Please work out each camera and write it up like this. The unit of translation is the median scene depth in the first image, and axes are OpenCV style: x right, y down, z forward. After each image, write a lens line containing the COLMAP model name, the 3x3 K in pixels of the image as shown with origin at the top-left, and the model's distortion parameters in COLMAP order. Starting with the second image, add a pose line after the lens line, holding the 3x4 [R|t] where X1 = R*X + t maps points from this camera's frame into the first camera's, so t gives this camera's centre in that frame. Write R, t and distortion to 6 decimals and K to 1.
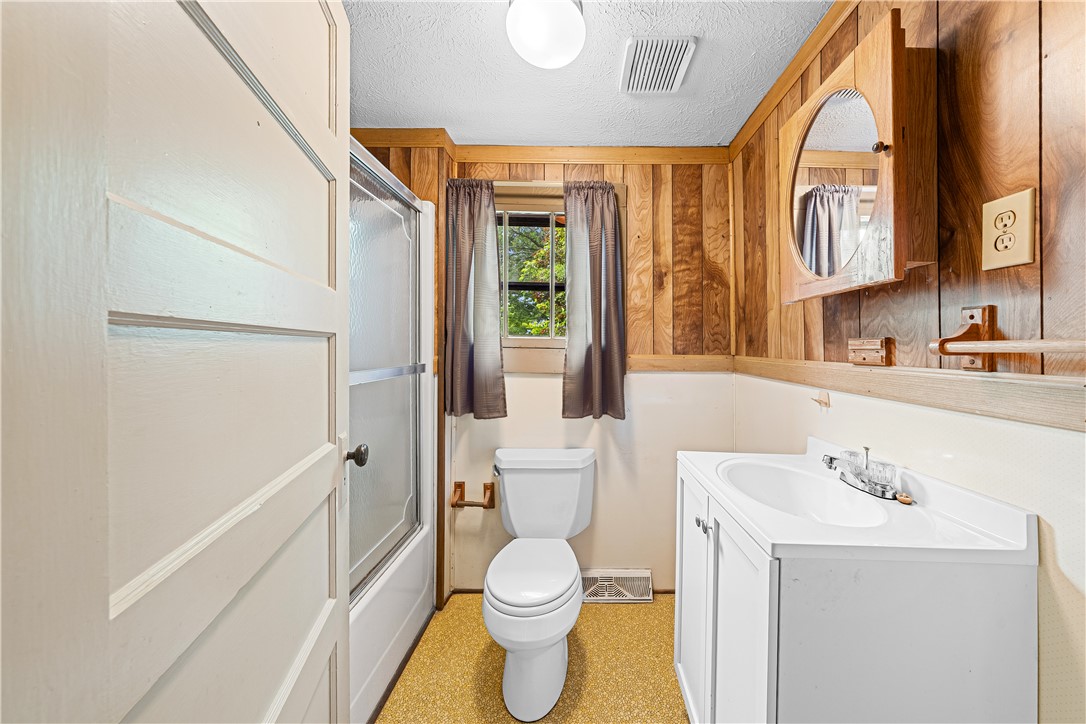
lens RADIAL K [[372.0, 0, 544.1], [0, 372.0, 353.9], [0, 0, 1]] dist [-0.002419, 0.000216]
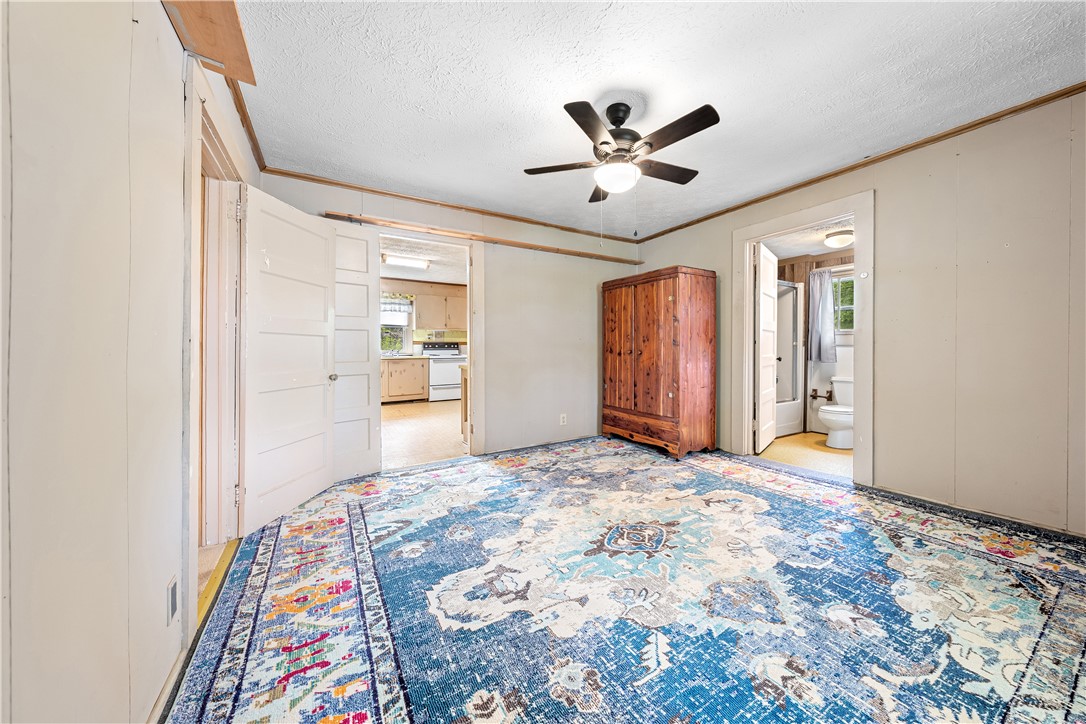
lens RADIAL K [[372.0, 0, 545.1], [0, 372.0, 359.1], [0, 0, 1]] dist [-0.002419, 0.000216]
pose [[0.590382, 0.013139, -0.807017, 1.044062], [-0.003498, 0.999900, 0.013720, 0.166770], [0.807117, -0.005277, 0.590368, -2.832655]]
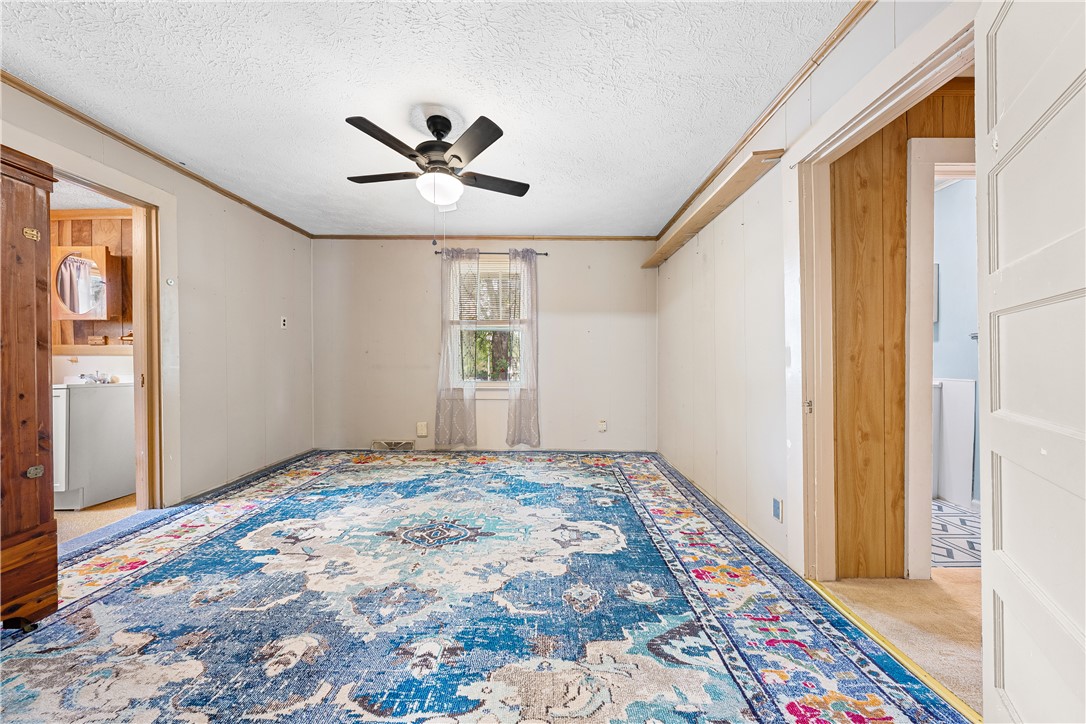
lens RADIAL K [[372.0, 0, 550.2], [0, 372.0, 358.6], [0, 0, 1]] dist [-0.002419, 0.000216]
pose [[-0.107113, 0.000499, 0.994247, -1.996154], [0.014381, 0.999896, 0.001048, 0.150547], [-0.994143, 0.014411, -0.107110, -1.852973]]
